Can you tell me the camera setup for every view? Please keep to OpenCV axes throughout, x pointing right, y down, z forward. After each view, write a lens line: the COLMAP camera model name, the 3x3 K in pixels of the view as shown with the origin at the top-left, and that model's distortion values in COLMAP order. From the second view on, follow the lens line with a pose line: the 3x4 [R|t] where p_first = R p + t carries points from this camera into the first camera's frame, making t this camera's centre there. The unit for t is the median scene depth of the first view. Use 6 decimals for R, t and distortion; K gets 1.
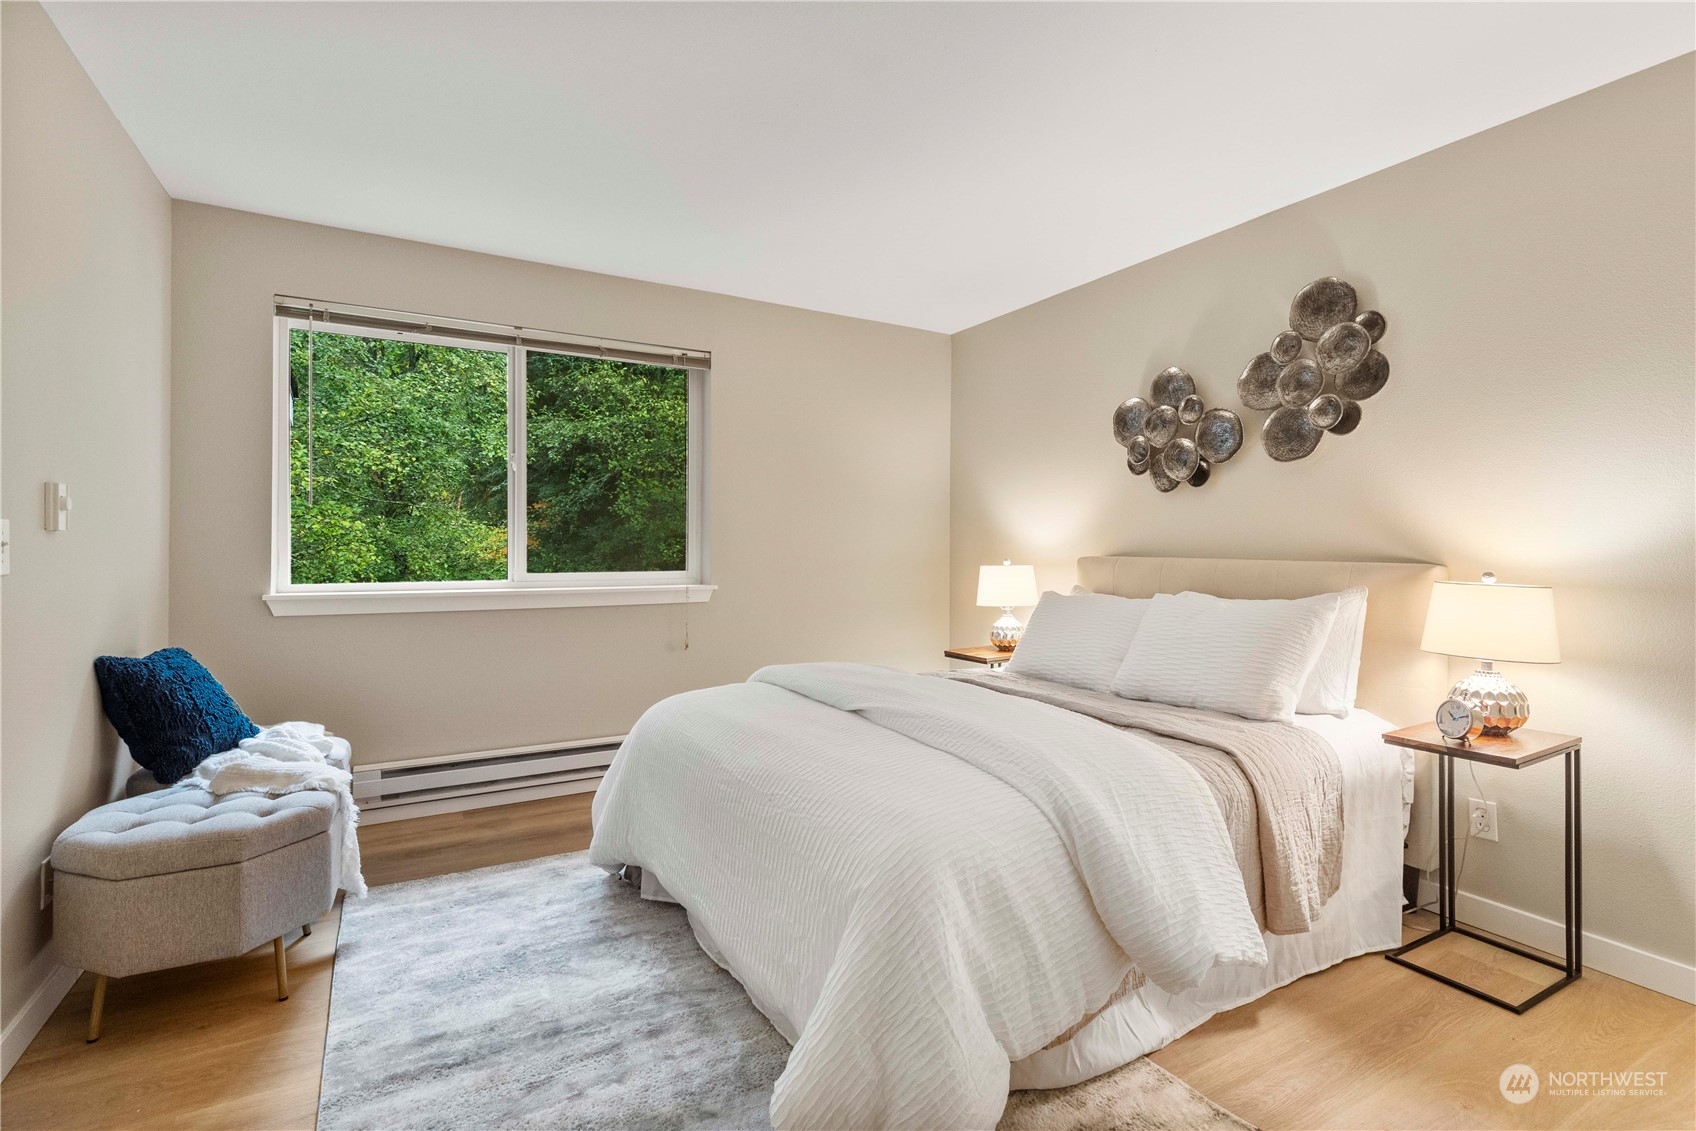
lens RADIAL K [[772.3, 0, 828.2], [0, 772.3, 553.8], [0, 0, 1]] dist [0.001471, -0.000129]
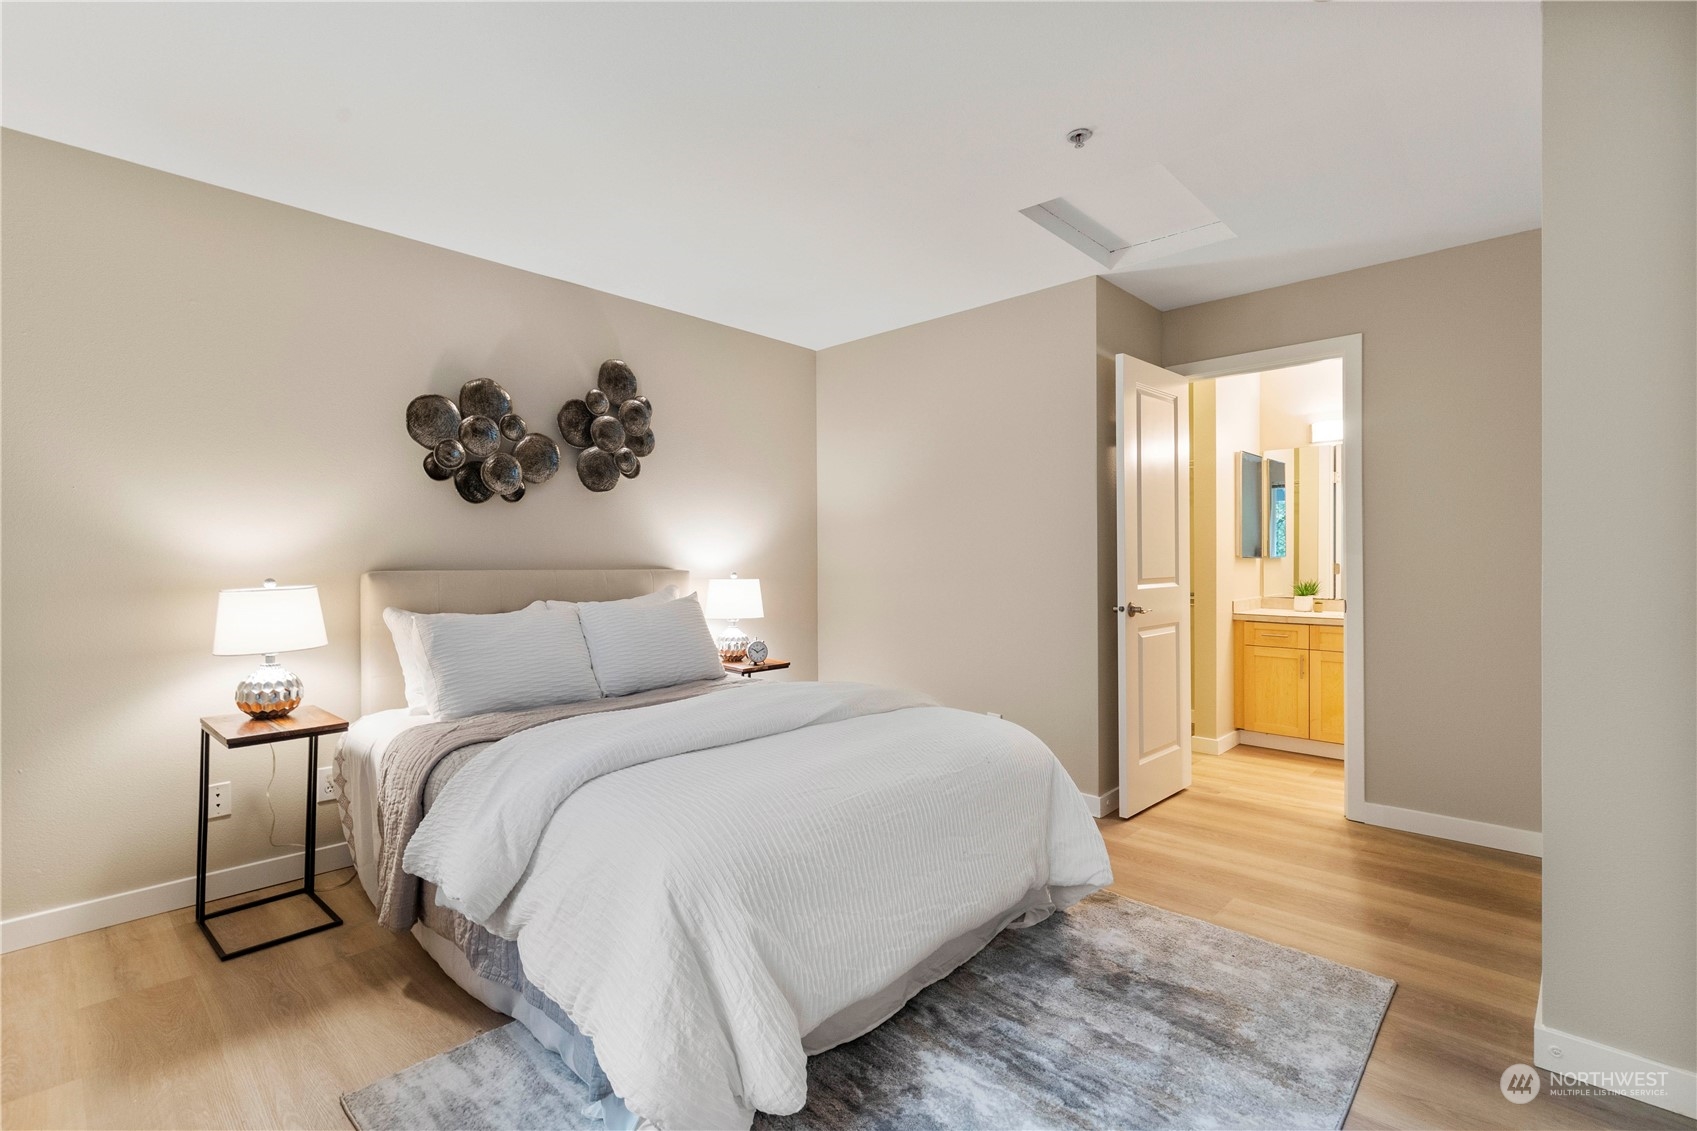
lens RADIAL K [[772.7, 0, 828.7], [0, 772.7, 553.8], [0, 0, 1]] dist [0.001471, -0.000129]
pose [[-0.273903, -0.009007, 0.961715, -0.742188], [-0.001940, 0.999959, 0.008812, -0.027133], [-0.961755, 0.000548, -0.273909, 0.969949]]
